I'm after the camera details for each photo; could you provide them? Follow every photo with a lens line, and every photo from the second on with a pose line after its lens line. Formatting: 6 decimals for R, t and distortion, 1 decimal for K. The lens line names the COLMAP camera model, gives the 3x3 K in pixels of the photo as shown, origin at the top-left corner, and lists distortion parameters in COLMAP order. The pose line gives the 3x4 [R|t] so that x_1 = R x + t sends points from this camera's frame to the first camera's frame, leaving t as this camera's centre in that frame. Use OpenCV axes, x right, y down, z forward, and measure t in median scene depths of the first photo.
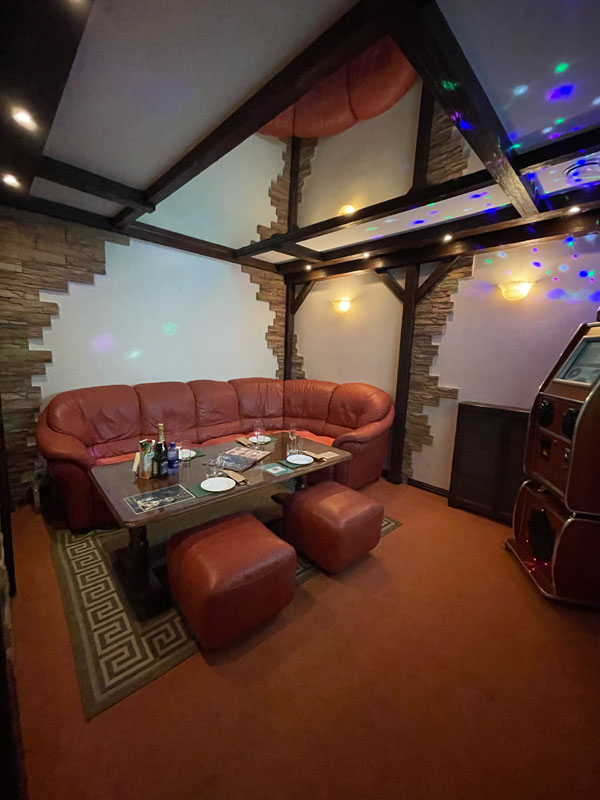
lens RADIAL K [[320.5, 0, 303.5], [0, 320.5, 399.3], [0, 0, 1]] dist [-0.000651, -0.000301]
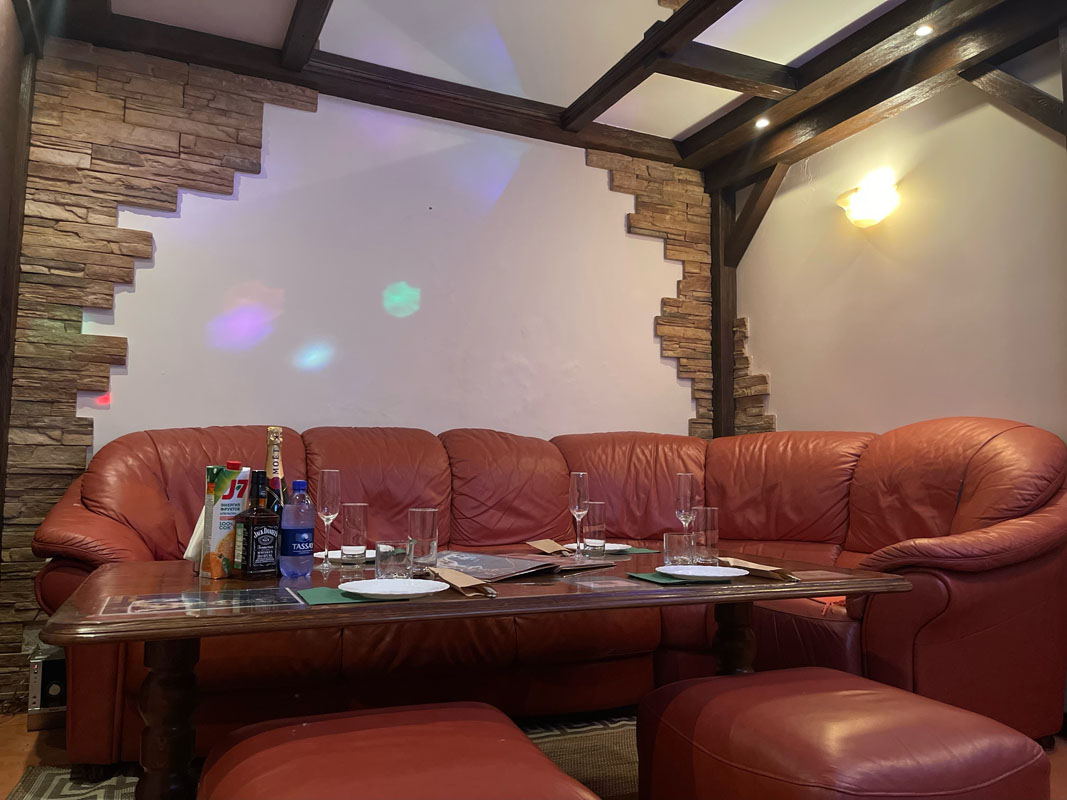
lens RADIAL K [[818.9, 0, 530.0], [0, 818.9, 397.9], [0, 0, 1]] dist [0.036458, -0.053173]
pose [[0.942888, -0.062324, -0.327228, 0.061960], [-0.019799, 0.970119, -0.241821, 0.143051], [0.332521, 0.234489, 0.913480, 0.148734]]
